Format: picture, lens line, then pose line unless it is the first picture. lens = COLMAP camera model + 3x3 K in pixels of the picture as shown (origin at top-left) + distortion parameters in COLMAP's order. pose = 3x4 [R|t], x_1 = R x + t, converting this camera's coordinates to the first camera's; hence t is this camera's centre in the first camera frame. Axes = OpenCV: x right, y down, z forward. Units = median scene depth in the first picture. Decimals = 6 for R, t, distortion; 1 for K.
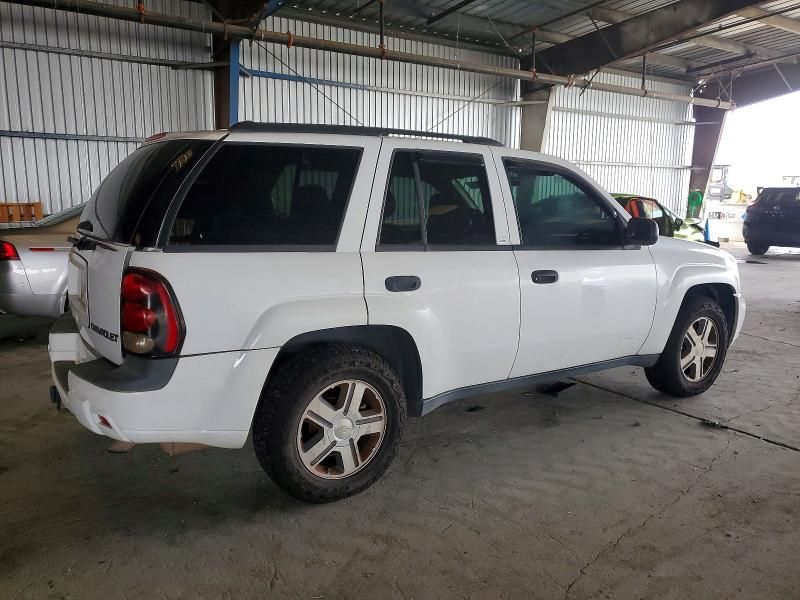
lens RADIAL K [[612.5, 0, 400.0], [0, 612.5, 300.0], [0, 0, 1]] dist [0.032446, -0.000572]
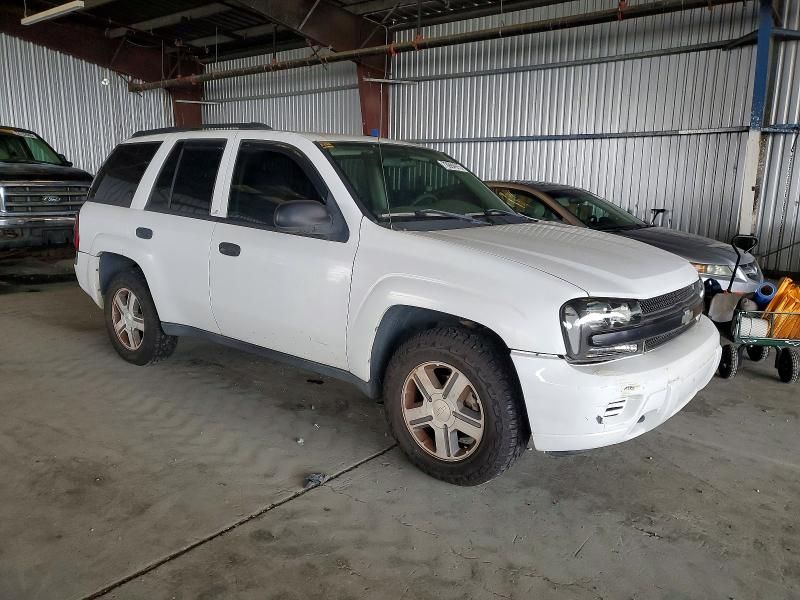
lens RADIAL K [[626.1, 0, 400.0], [0, 626.1, 300.0], [0, 0, 1]] dist [0.034410, -0.001998]
pose [[0.304081, 0.174736, -0.936484, 1.422390], [-0.178186, 0.976118, 0.124273, -0.146089], [0.935834, 0.129080, 0.327954, 0.955722]]
